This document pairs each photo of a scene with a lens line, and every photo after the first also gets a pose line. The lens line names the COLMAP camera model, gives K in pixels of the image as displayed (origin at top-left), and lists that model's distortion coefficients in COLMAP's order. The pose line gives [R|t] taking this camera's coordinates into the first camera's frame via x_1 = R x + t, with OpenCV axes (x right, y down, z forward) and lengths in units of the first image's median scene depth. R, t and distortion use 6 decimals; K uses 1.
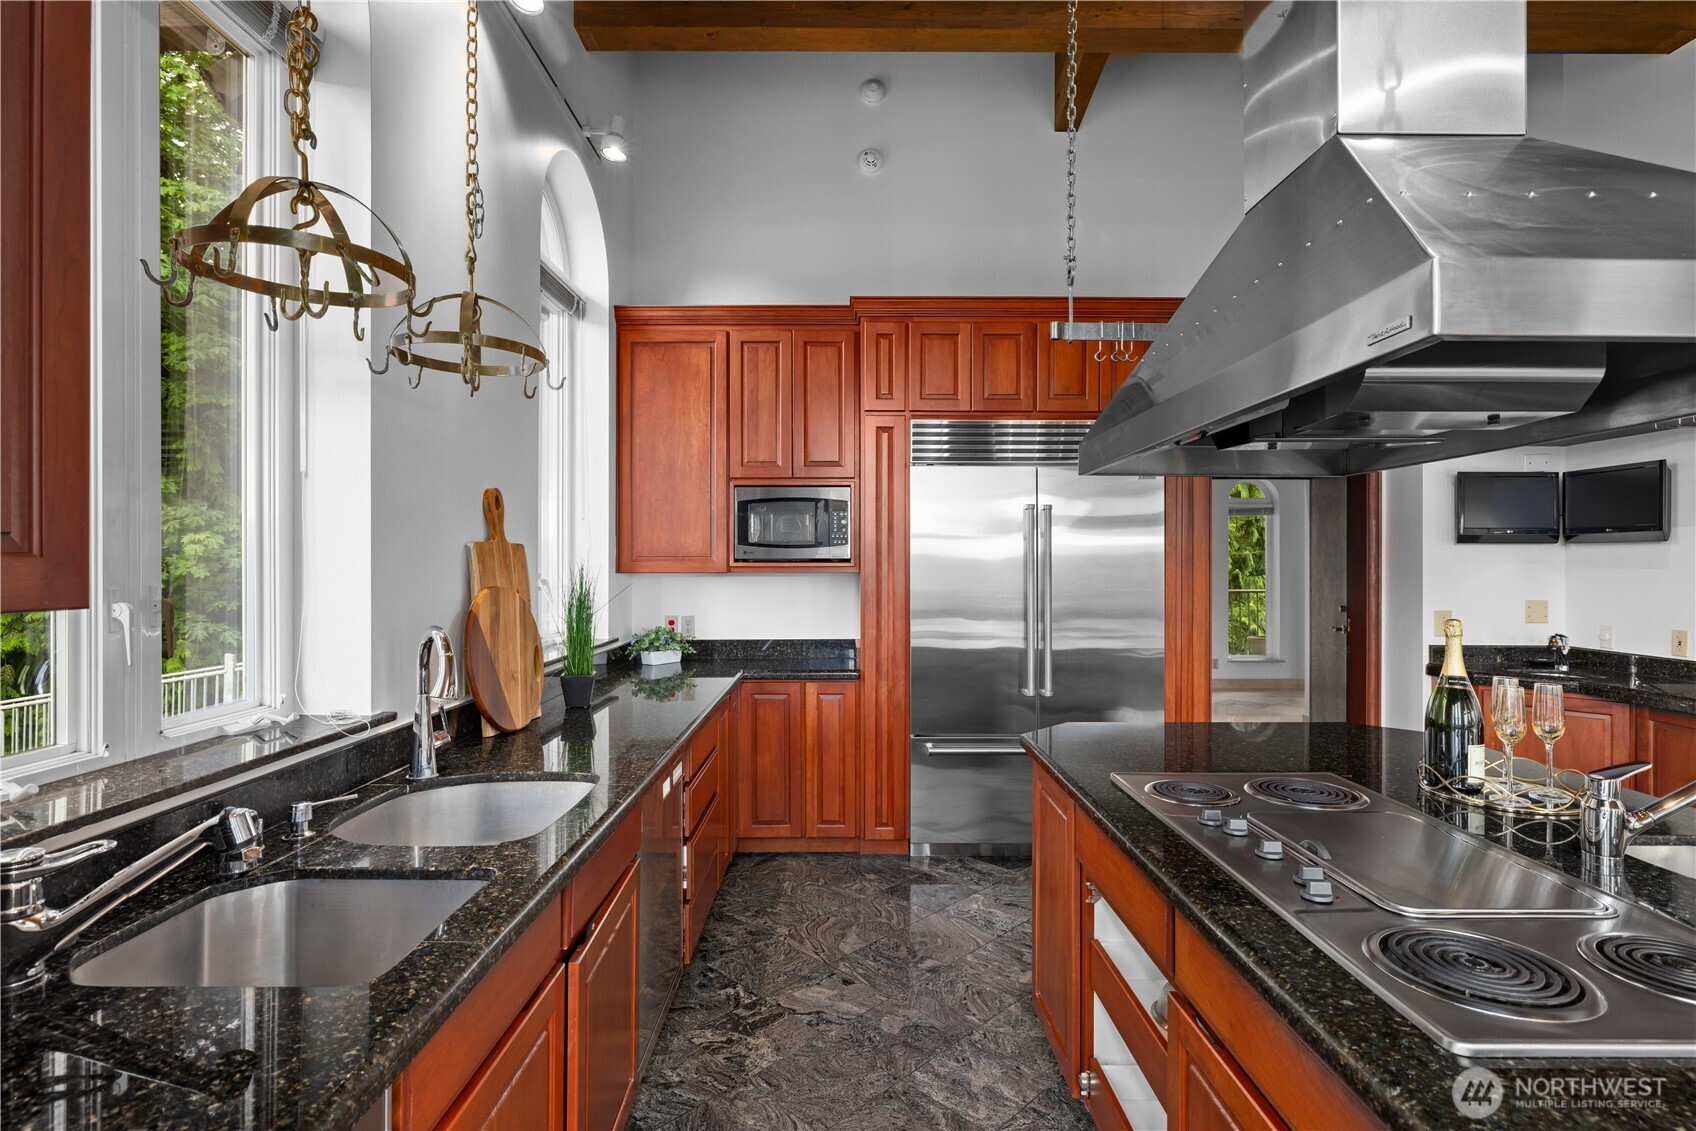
lens RADIAL K [[816.9, 0, 844.2], [0, 816.9, 566.0], [0, 0, 1]] dist [0.001646, 0.000684]
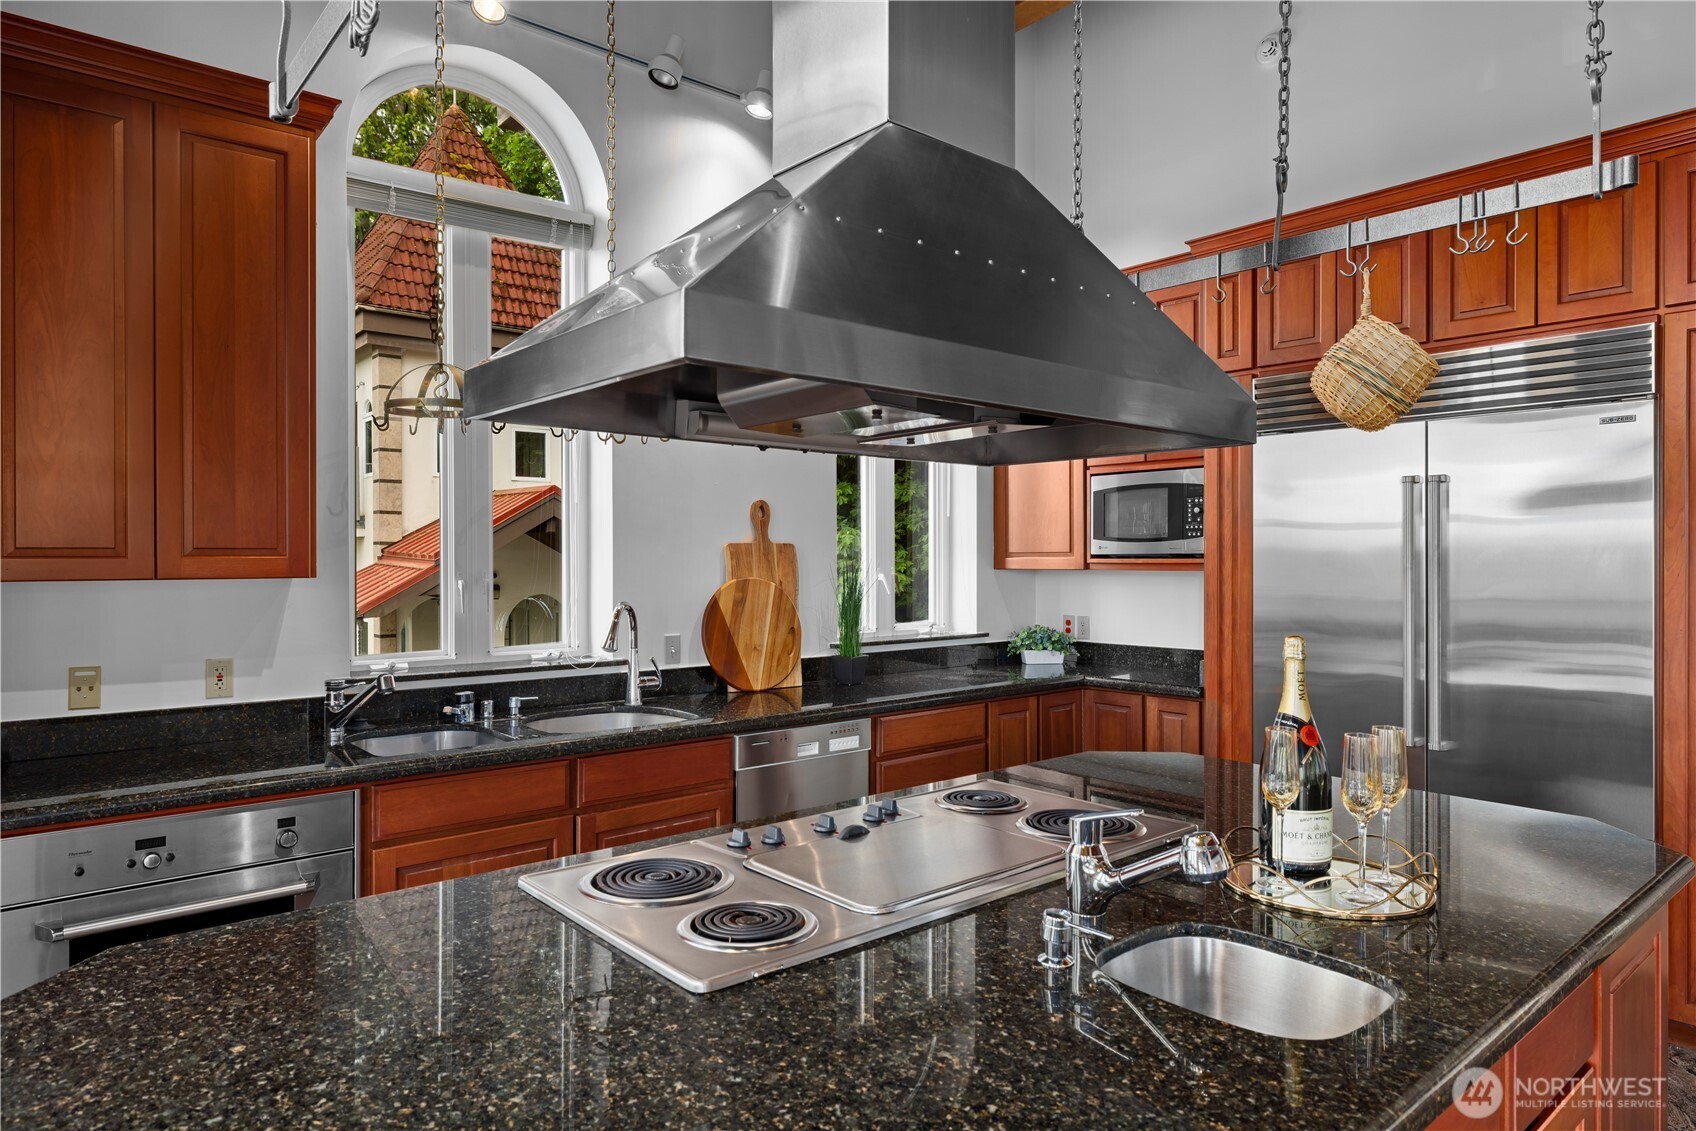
lens RADIAL K [[1032.7, 0, 842.9], [0, 1032.7, 560.0], [0, 0, 1]] dist [0.018266, -0.000172]
pose [[0.652190, 0.000905, -0.758055, 0.579328], [-0.002663, 0.999996, -0.001097, -0.000374], [0.758051, 0.002734, 0.652190, 0.039590]]
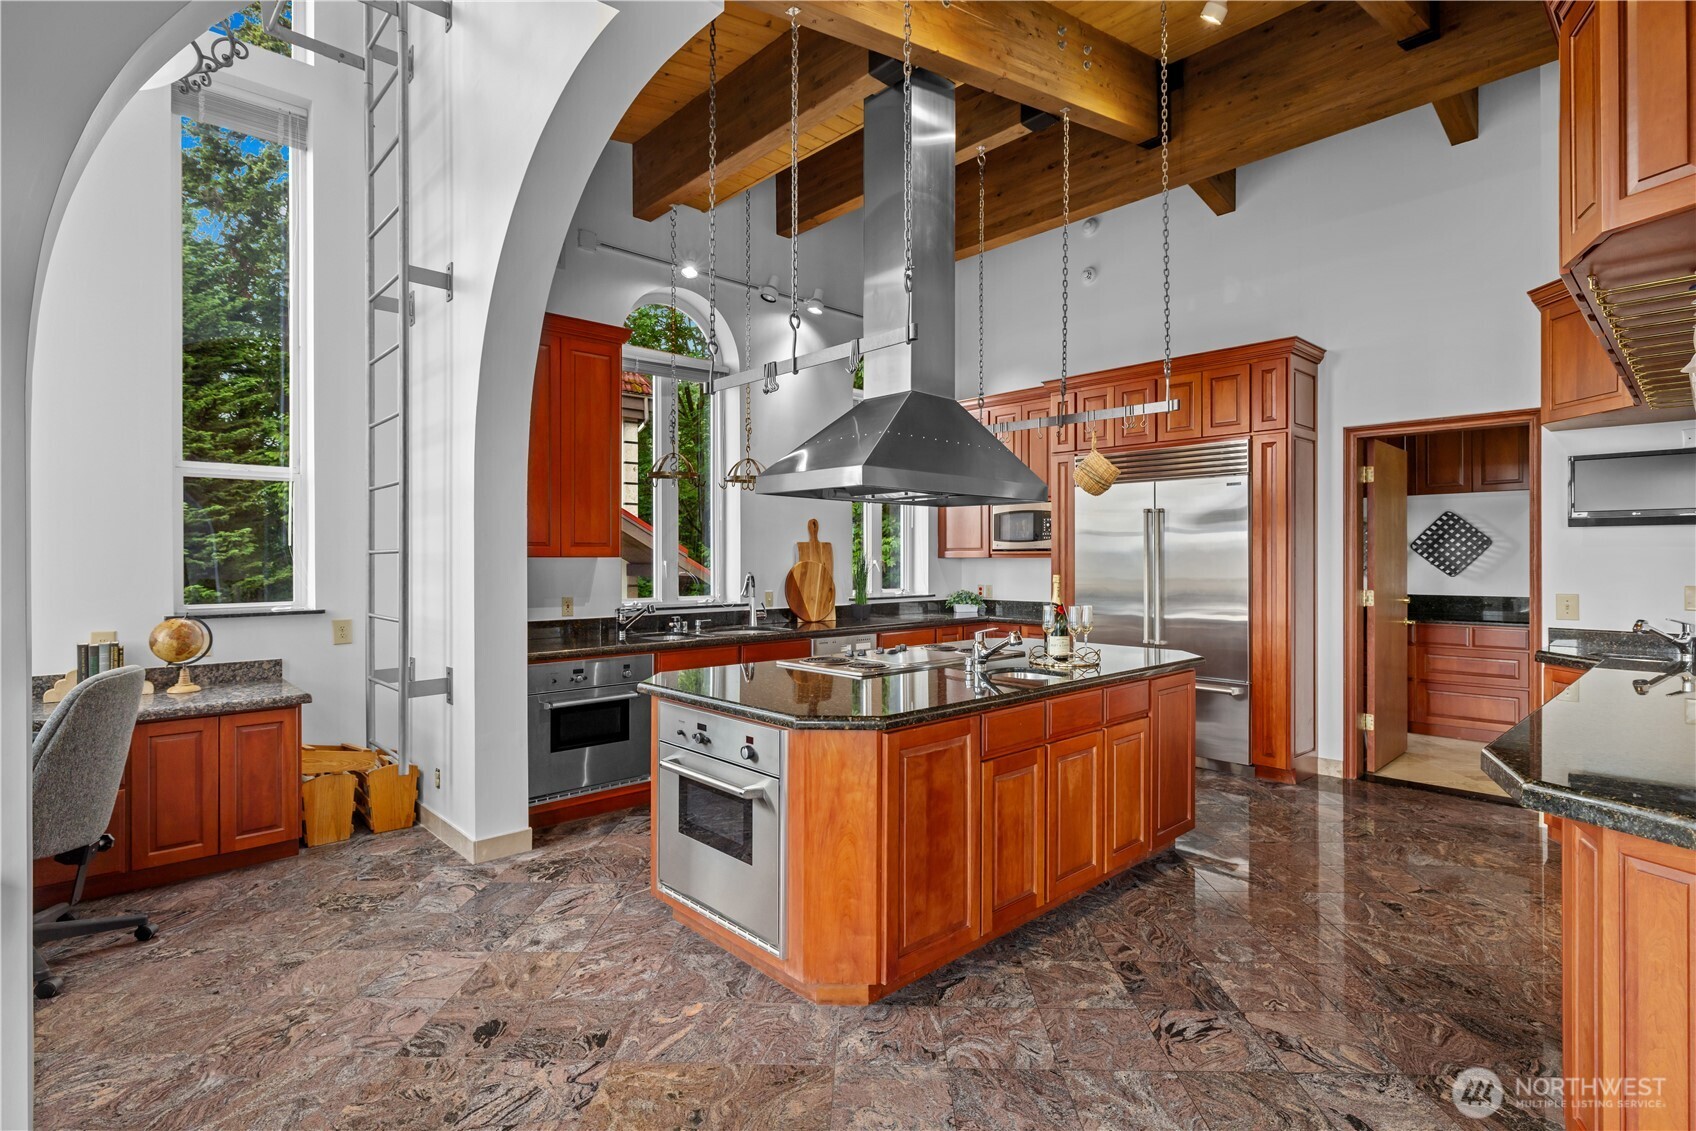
lens RADIAL K [[816.9, 0, 848.7], [0, 816.9, 561.6], [0, 0, 1]] dist [0.001646, 0.000684]
pose [[0.687839, 0.003255, -0.725856, 0.887306], [-0.003328, 0.999994, 0.001331, 0.015672], [0.725855, 0.001500, 0.687846, -0.348183]]
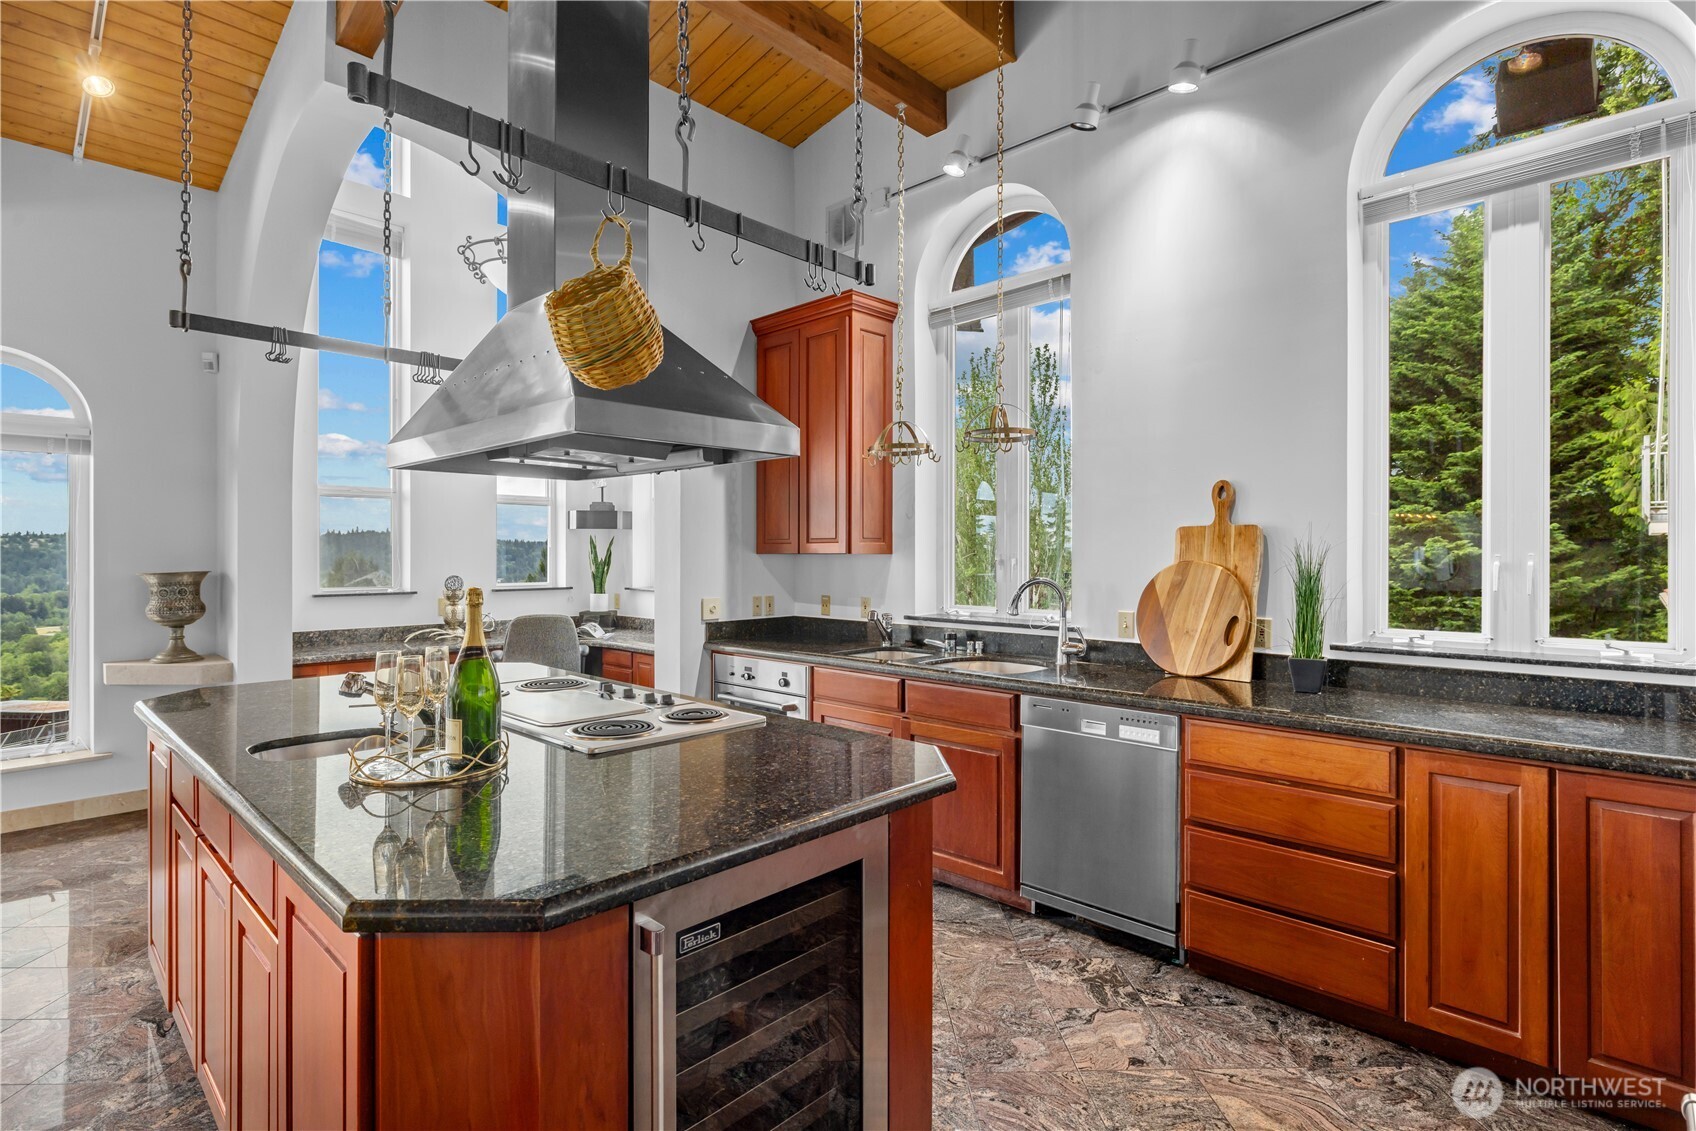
lens RADIAL K [[816.9, 0, 846.1], [0, 816.9, 557.2], [0, 0, 1]] dist [0.001646, 0.000684]
pose [[-0.687318, 0.009107, -0.726299, 0.556919], [0.001433, 0.999936, 0.011183, 0.002977], [0.726355, 0.006645, -0.687287, 0.959858]]
